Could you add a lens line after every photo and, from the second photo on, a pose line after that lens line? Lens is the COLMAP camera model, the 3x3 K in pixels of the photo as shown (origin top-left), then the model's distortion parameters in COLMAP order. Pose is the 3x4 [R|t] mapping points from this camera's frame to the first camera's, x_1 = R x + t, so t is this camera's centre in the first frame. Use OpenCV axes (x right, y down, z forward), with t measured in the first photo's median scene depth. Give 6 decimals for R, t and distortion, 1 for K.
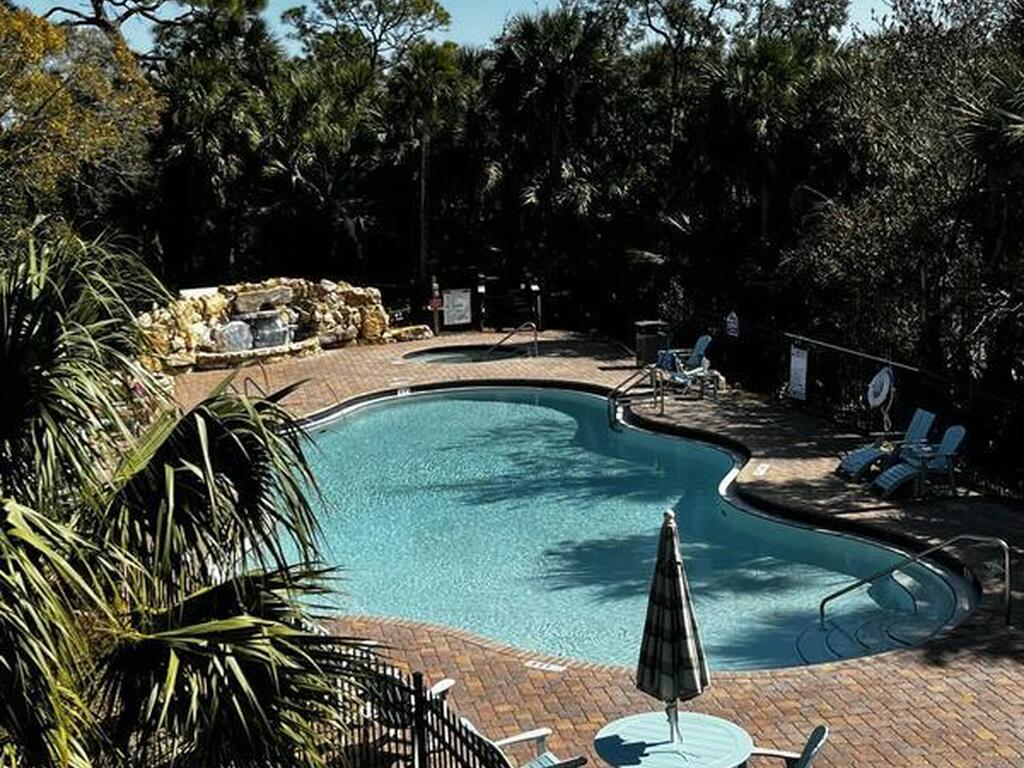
lens RADIAL K [[1509.4, 0, 512.0], [0, 1509.4, 383.9], [0, 0, 1]] dist [-0.033331, 0.000000]
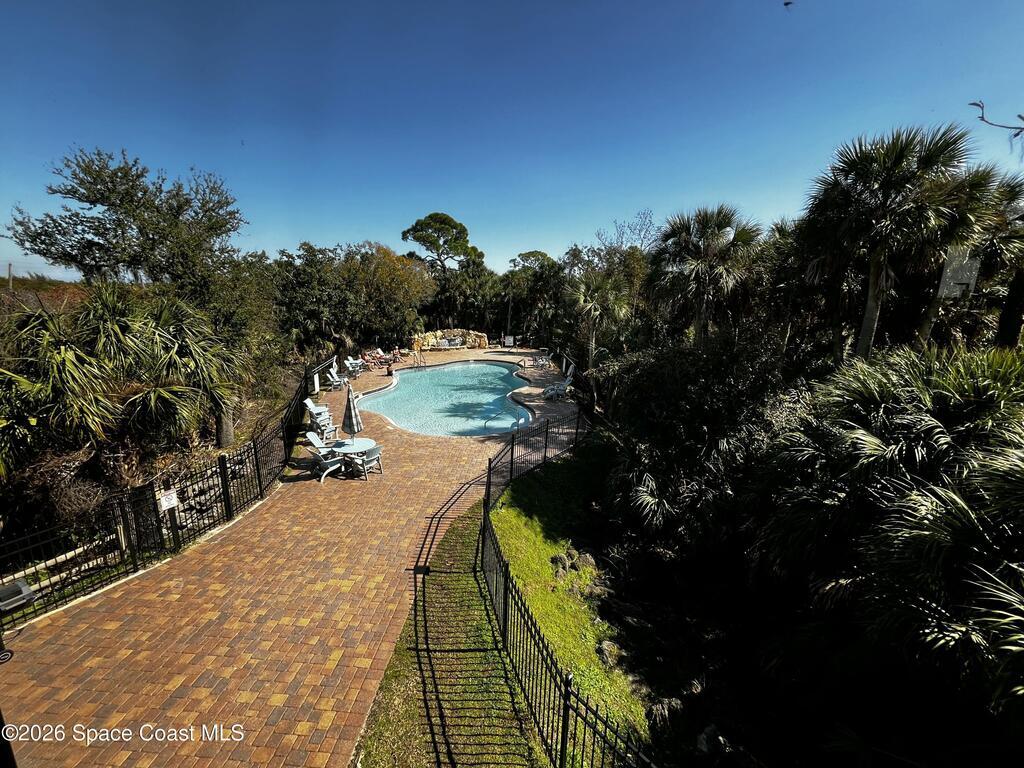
lens RADIAL K [[414.6, 0, 511.7], [0, 414.6, 383.4], [0, 0, 1]] dist [0.000075, 0.000002]
pose [[0.957733, 0.107723, -0.266728, 0.262867], [-0.095274, 0.993688, 0.059222, -0.008389], [0.271424, -0.031306, 0.961950, 0.025218]]
